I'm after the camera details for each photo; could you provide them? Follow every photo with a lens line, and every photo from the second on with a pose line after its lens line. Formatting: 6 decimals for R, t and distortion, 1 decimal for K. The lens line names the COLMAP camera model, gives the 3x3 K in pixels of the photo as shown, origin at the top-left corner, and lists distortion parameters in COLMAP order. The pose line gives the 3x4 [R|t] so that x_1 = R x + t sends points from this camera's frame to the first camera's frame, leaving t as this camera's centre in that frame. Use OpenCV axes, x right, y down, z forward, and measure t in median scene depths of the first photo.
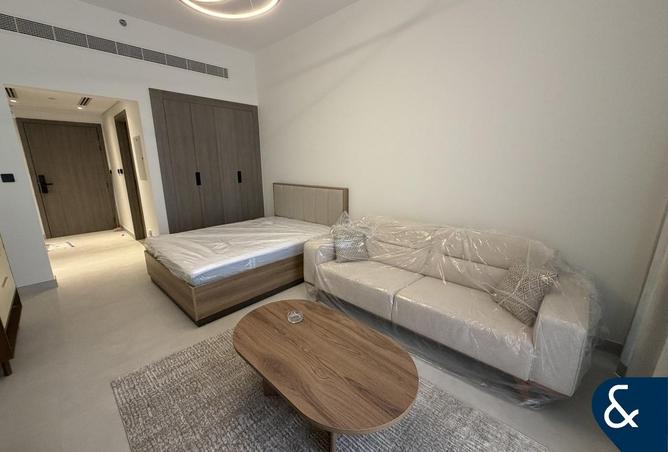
lens RADIAL K [[266.1, 0, 332.3], [0, 266.1, 225.9], [0, 0, 1]] dist [0.000194, -0.000017]
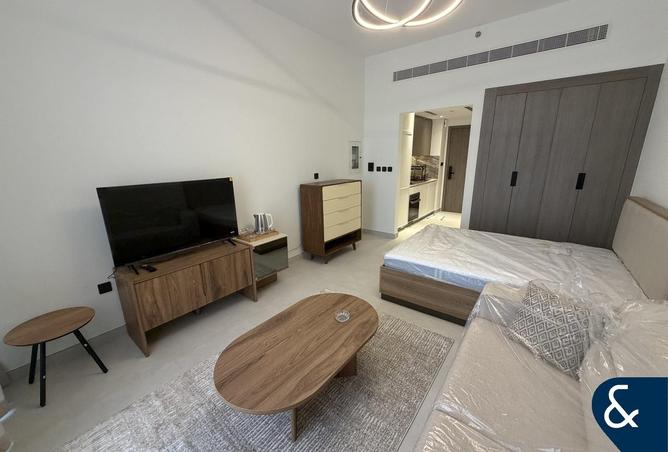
lens RADIAL K [[266.1, 0, 332.3], [0, 266.1, 225.9], [0, 0, 1]] dist [0.000194, -0.000017]
pose [[0.092865, 0.258144, -0.961633, 0.504449], [-0.221655, 0.946930, 0.232792, -0.152769], [0.970693, 0.191533, 0.145155, 0.471197]]
